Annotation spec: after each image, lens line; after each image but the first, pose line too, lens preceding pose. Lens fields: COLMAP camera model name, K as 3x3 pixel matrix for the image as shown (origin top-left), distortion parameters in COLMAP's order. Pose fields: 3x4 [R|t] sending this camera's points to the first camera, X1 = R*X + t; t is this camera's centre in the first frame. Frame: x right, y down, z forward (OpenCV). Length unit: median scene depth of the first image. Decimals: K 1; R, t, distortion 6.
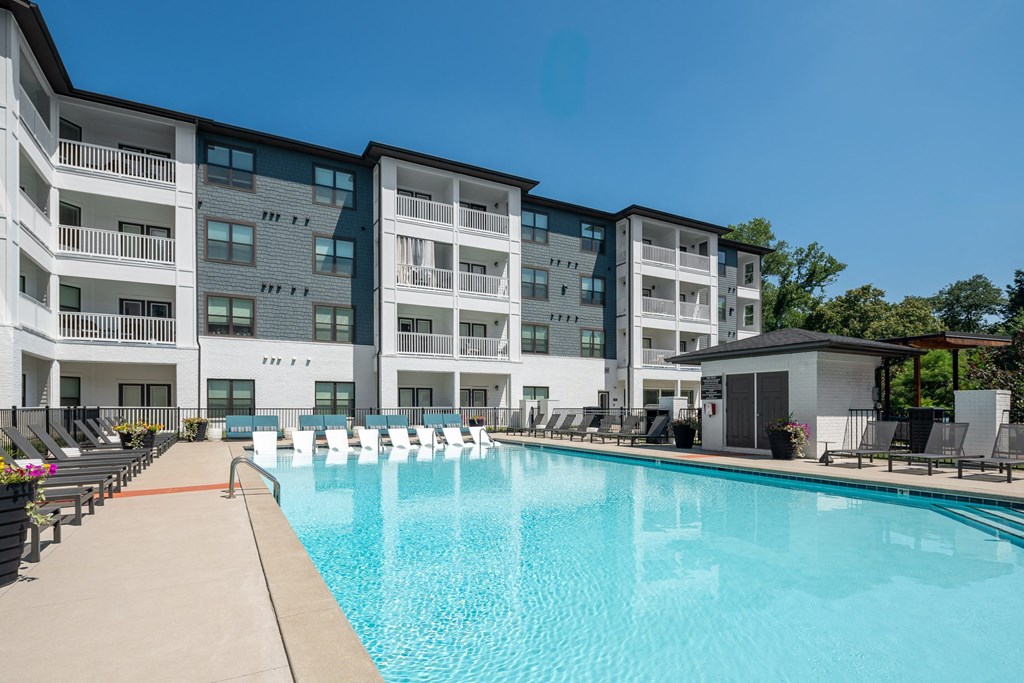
lens RADIAL K [[525.2, 0, 507.7], [0, 525.2, 400.8], [0, 0, 1]] dist [0.016119, 0.000350]
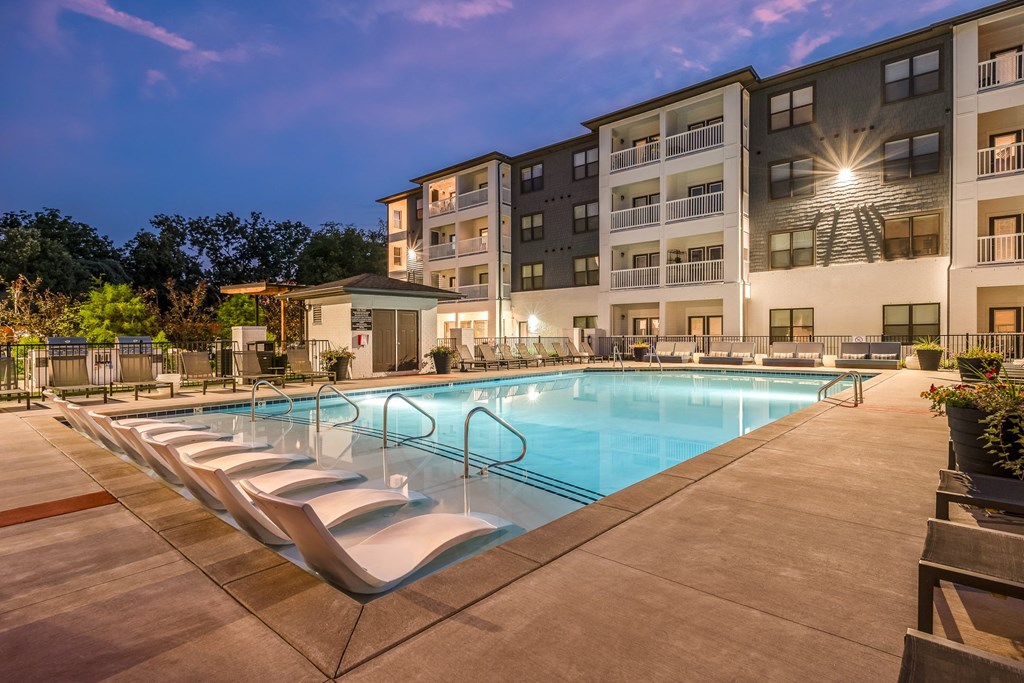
lens RADIAL K [[494.5, 0, 512.0], [0, 494.5, 341.5], [0, 0, 1]] dist [0.000394, 0.000161]
pose [[0.365512, 0.006421, -0.930784, 0.760066], [0.017522, 0.999752, 0.013778, 0.007244], [0.930642, -0.021345, 0.365309, 0.405223]]
